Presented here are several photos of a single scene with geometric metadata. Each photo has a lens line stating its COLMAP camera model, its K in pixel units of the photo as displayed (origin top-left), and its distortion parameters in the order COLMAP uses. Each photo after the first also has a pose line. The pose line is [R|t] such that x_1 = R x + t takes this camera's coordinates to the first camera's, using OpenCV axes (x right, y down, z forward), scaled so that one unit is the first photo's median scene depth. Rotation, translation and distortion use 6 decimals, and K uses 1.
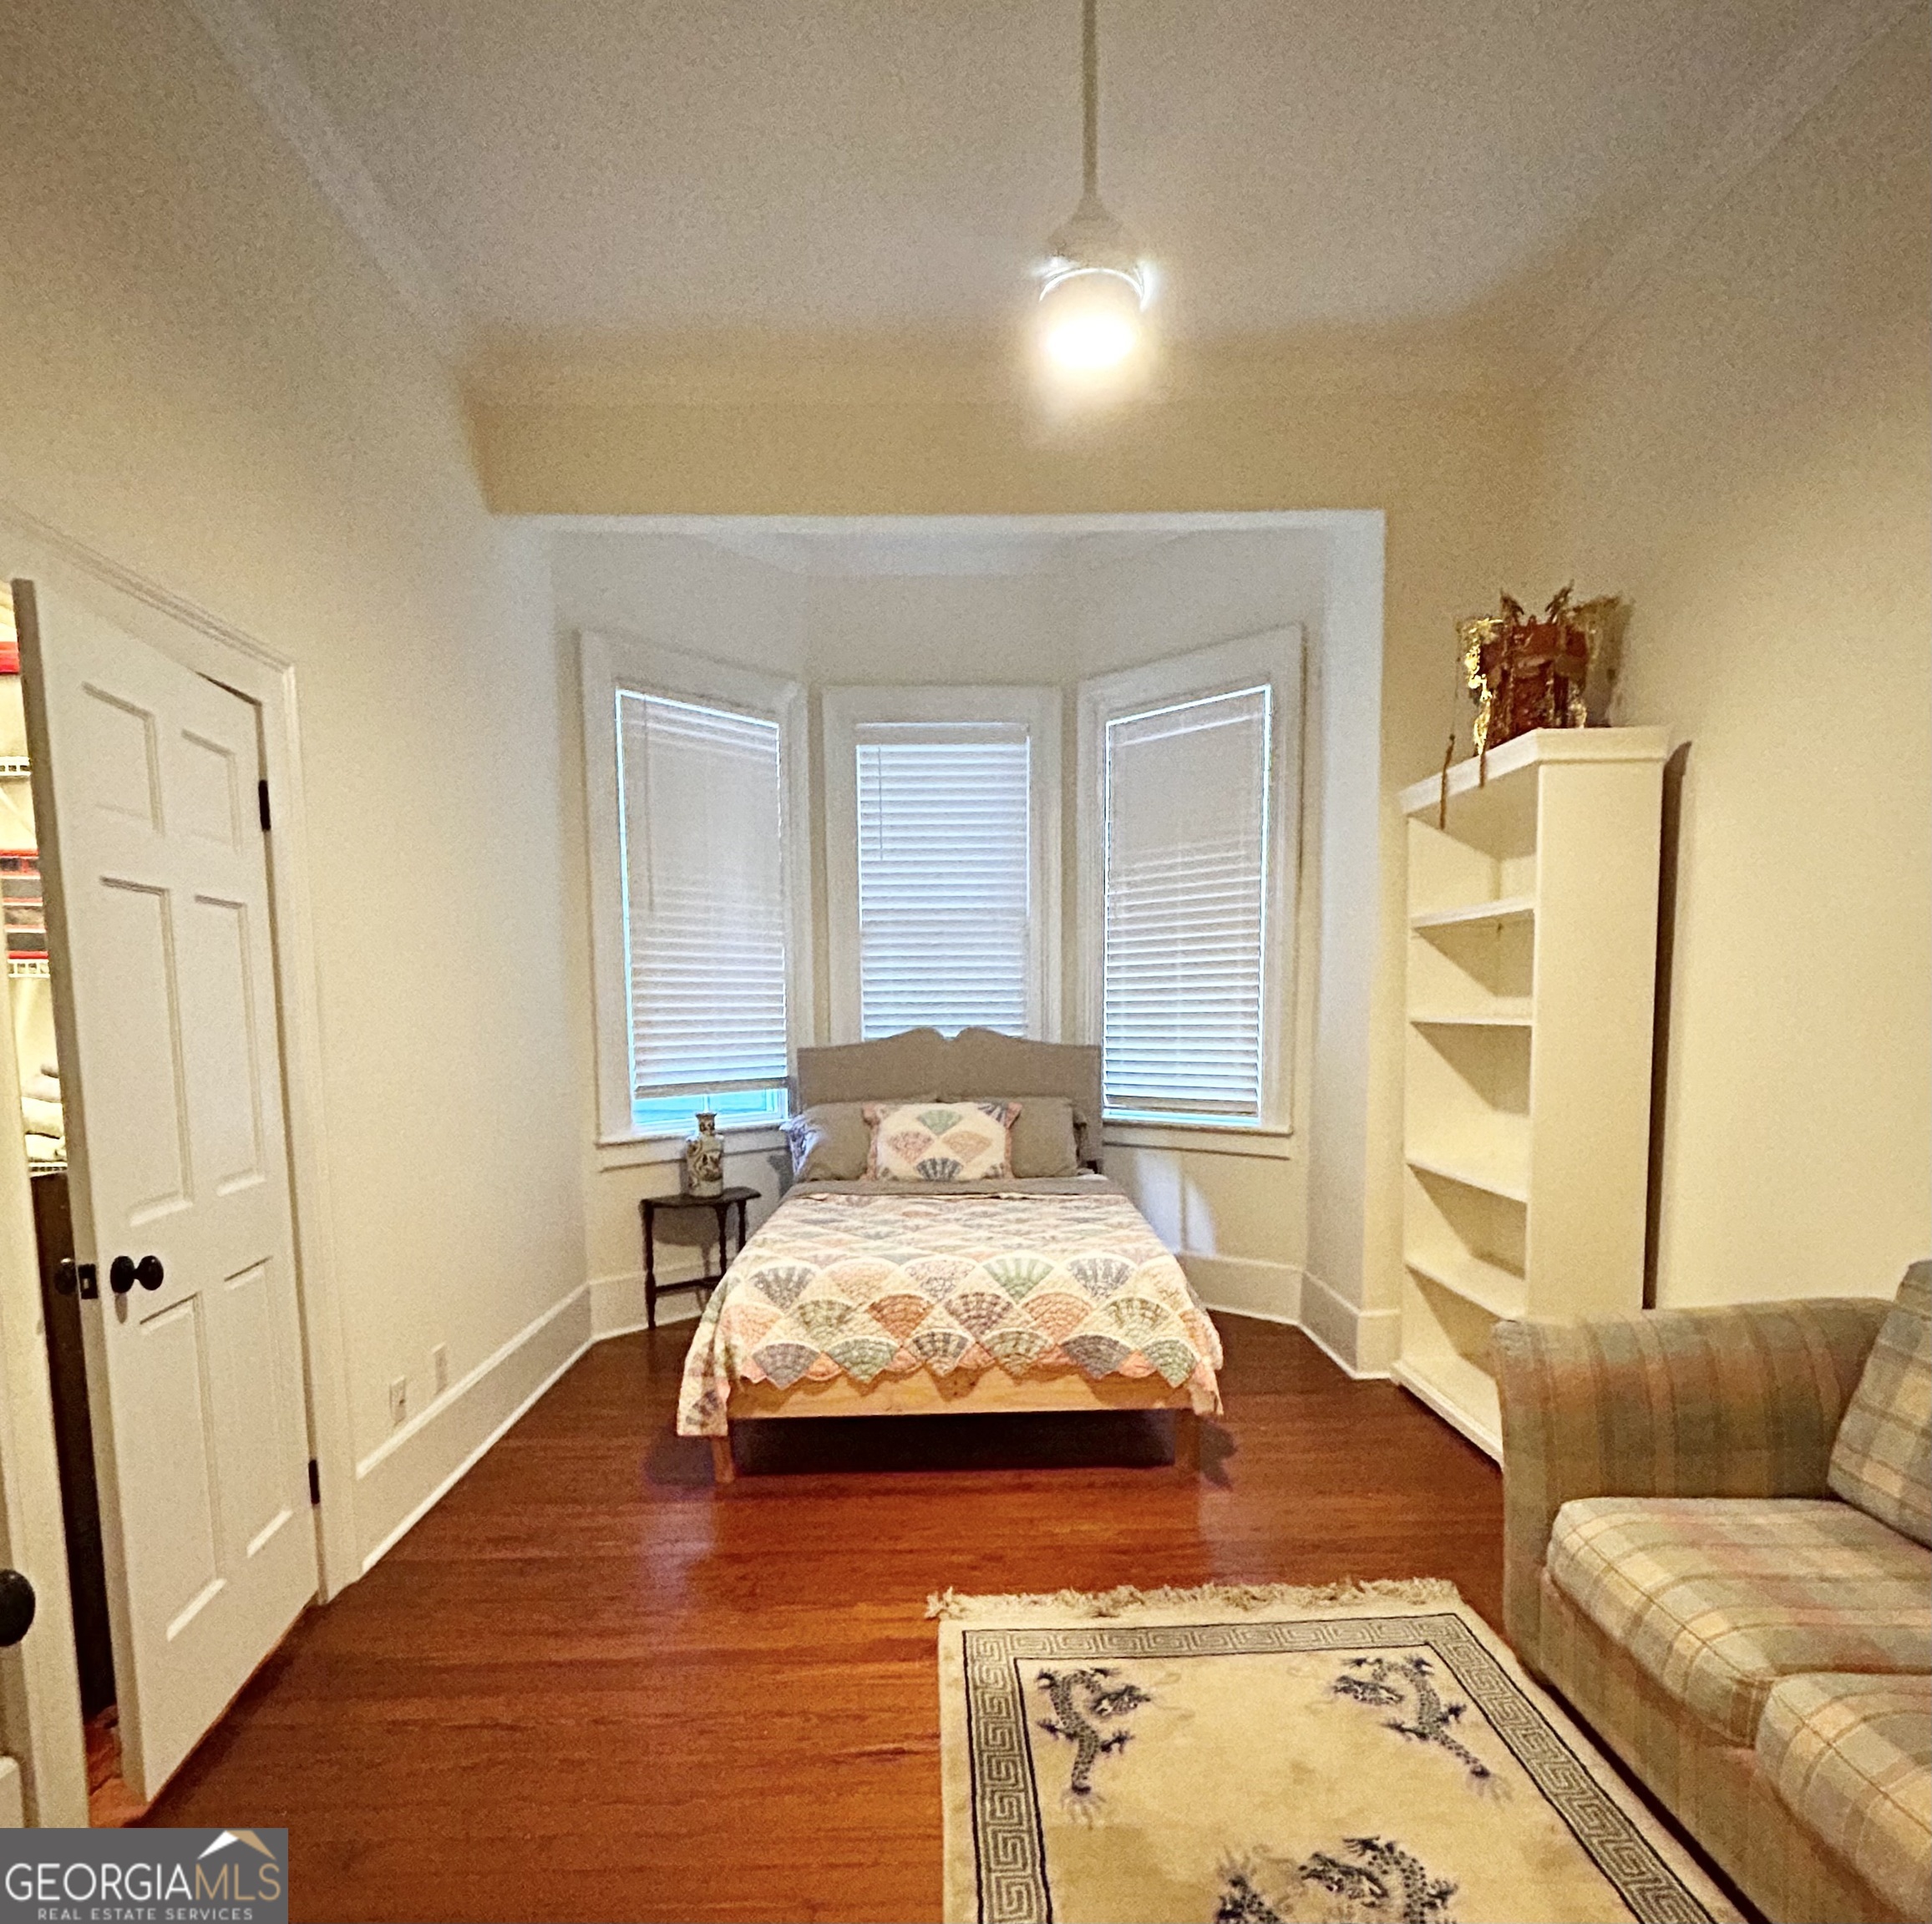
lens RADIAL K [[1154.0, 0, 984.1], [0, 1154.0, 1133.1], [0, 0, 1]] dist [-0.006194, -0.012134]
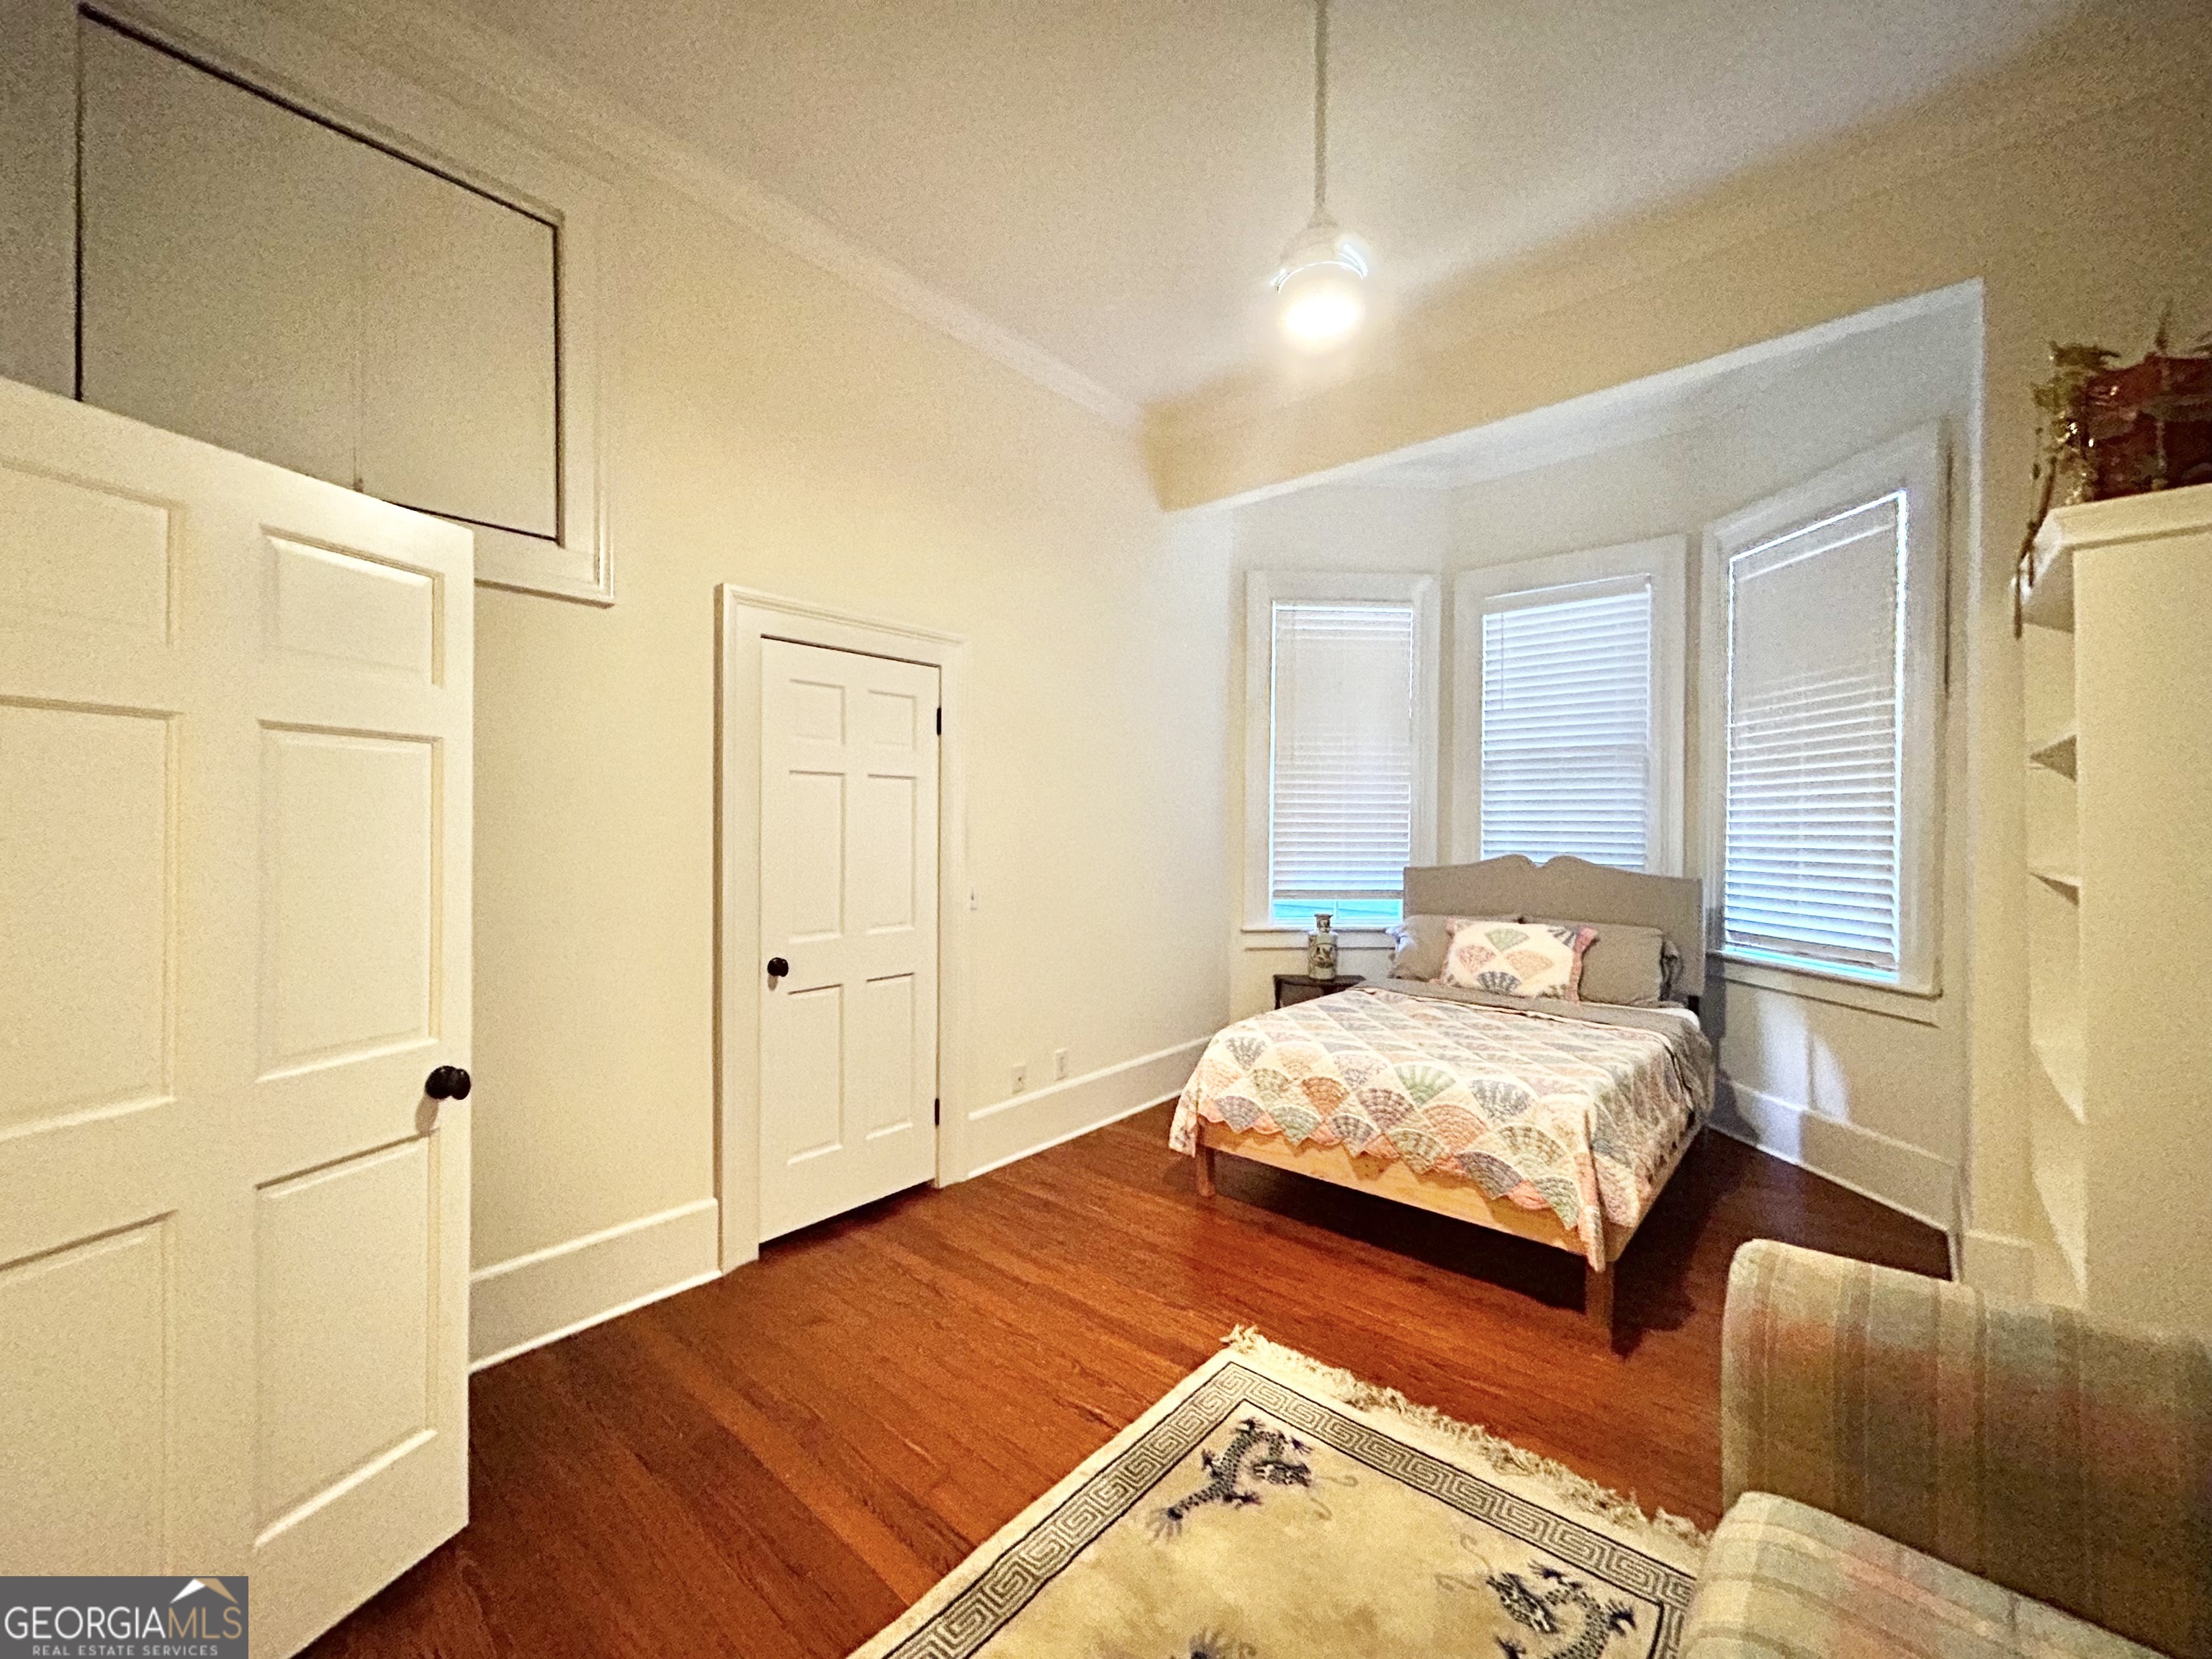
lens RADIAL K [[906.2, 0, 1084.9], [0, 906.2, 817.4], [0, 0, 1]] dist [-0.005100, 0.002080]
pose [[0.718643, 0.010148, -0.695306, 0.398001], [-0.087940, 0.993192, -0.076396, -0.035059], [0.689797, 0.116047, 0.714642, 0.117433]]
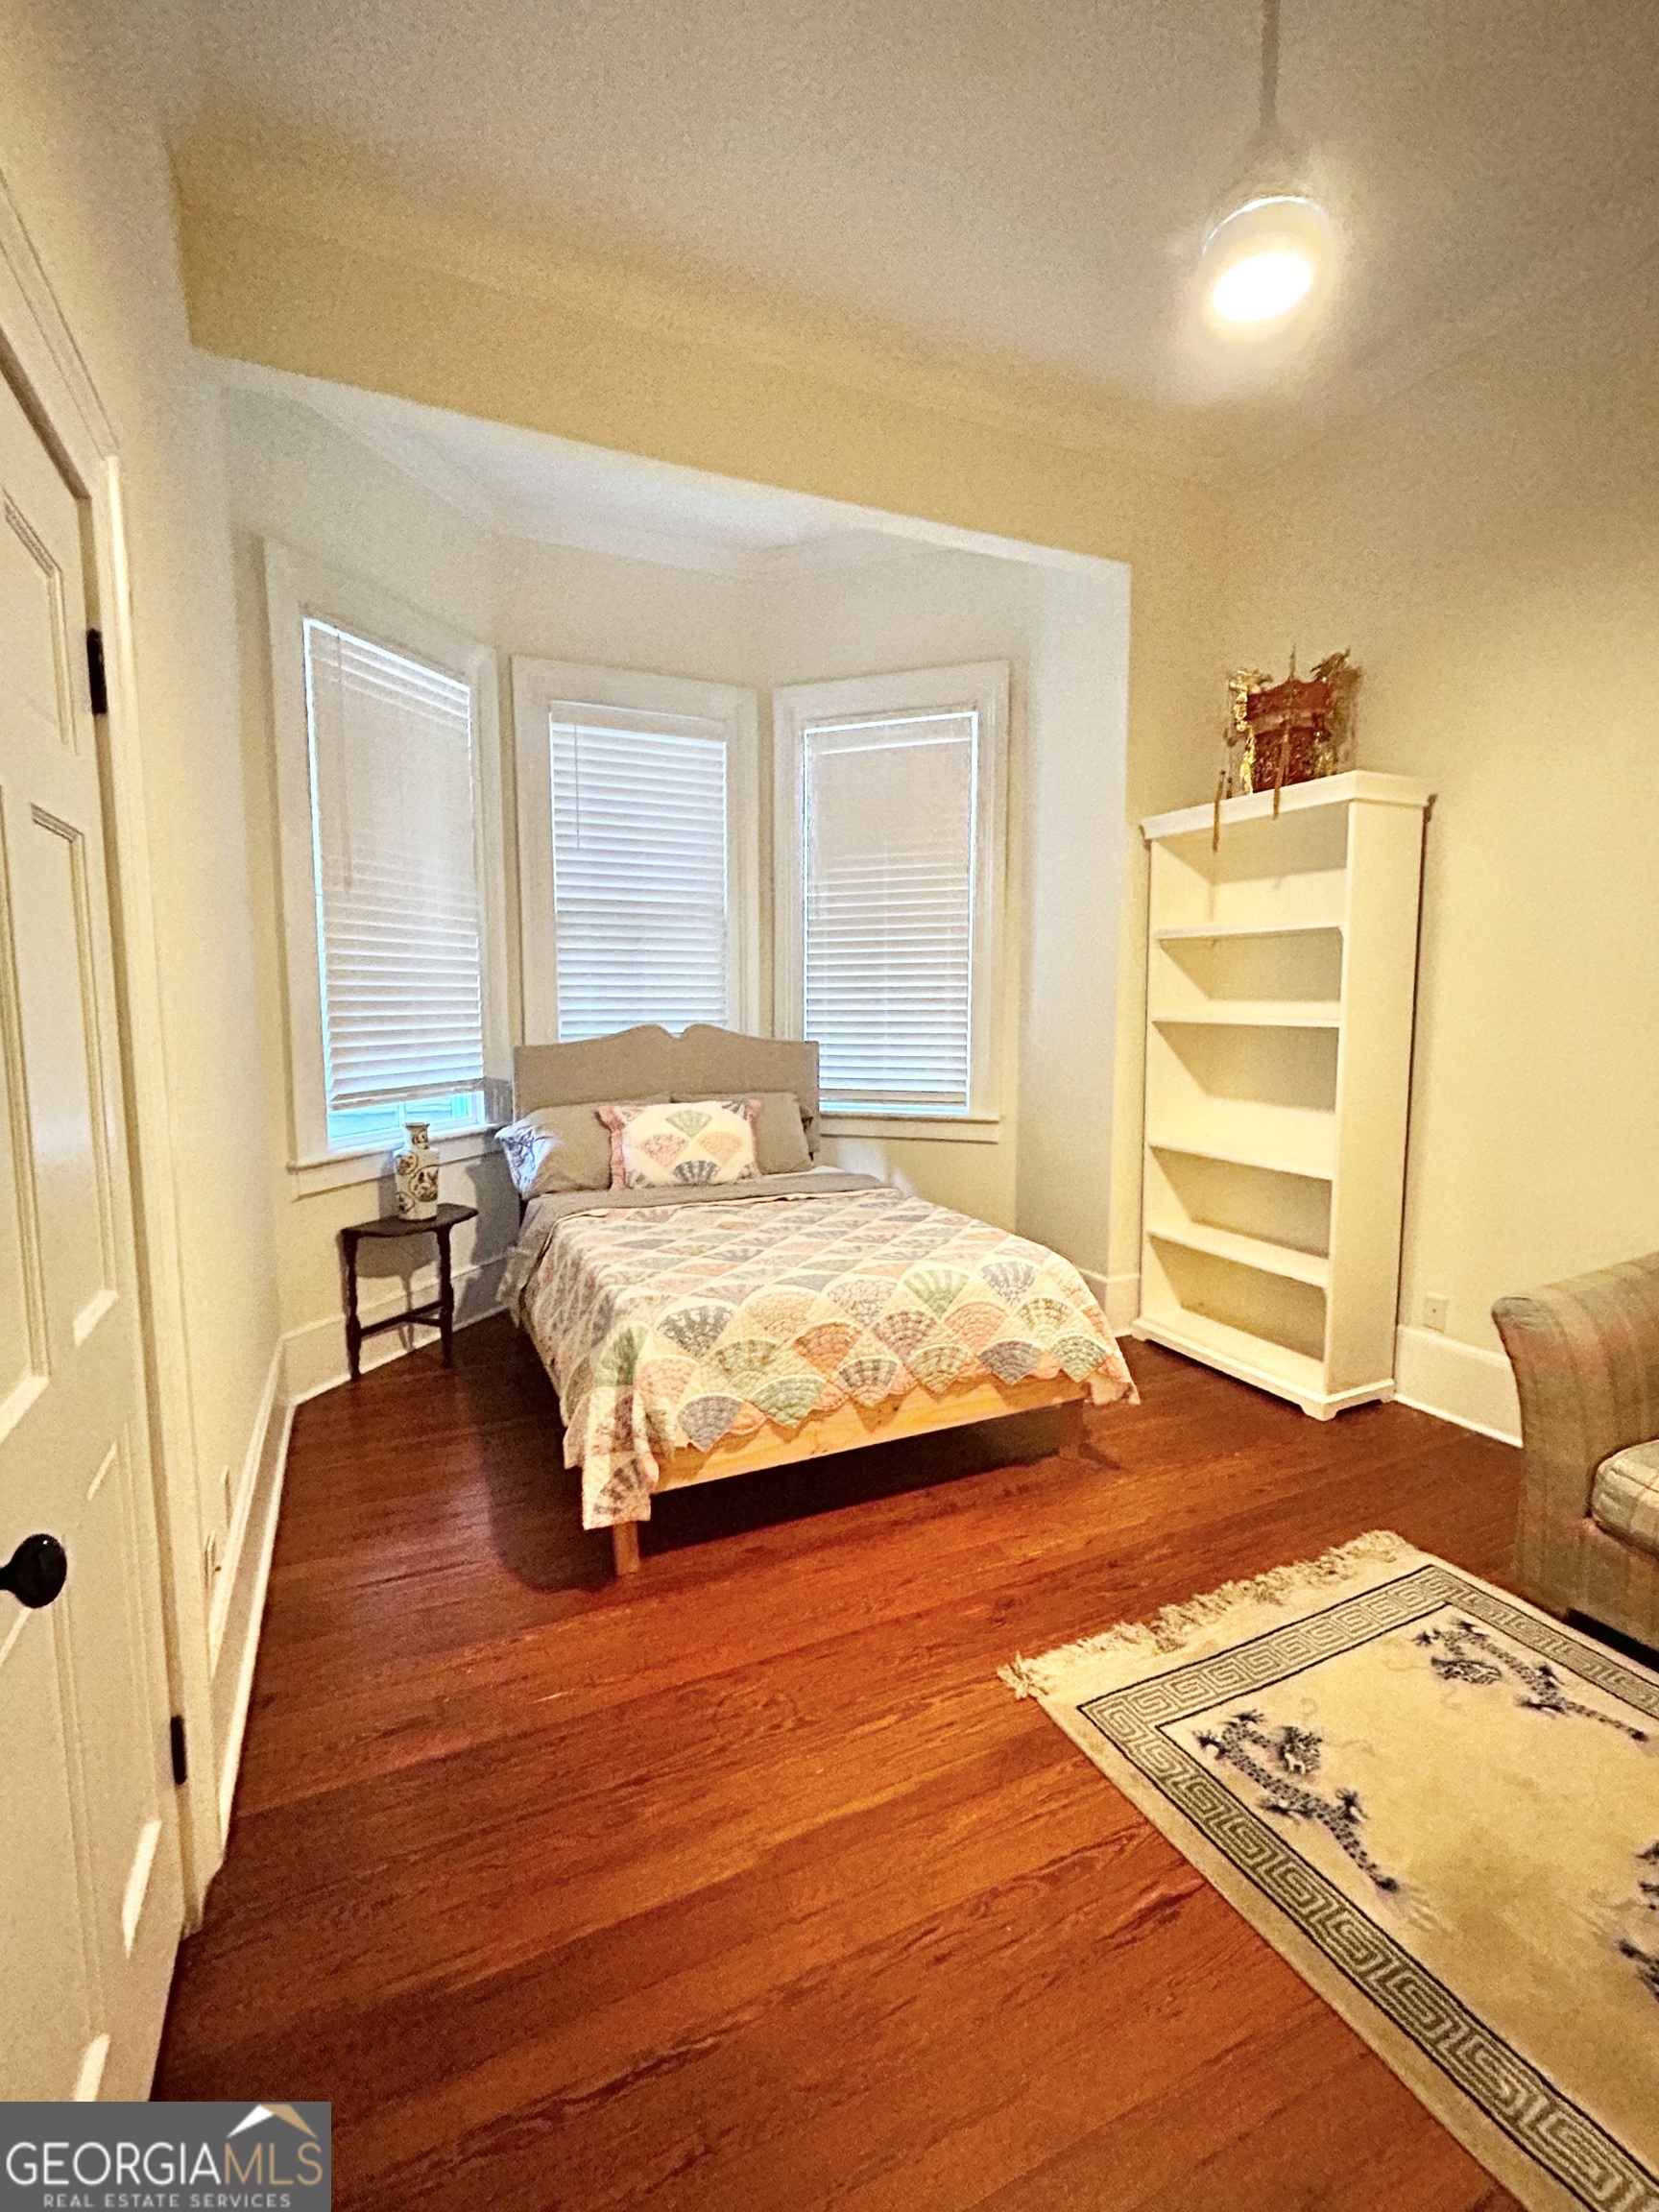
lens RADIAL K [[987.2, 0, 845.5], [0, 987.2, 1102.4], [0, 0, 1]] dist [-0.007763, 0.001112]
pose [[0.914488, -0.032872, 0.403275, -0.362076], [0.034345, 0.999404, 0.003580, -0.036209], [-0.403152, 0.010577, 0.915072, 0.278989]]
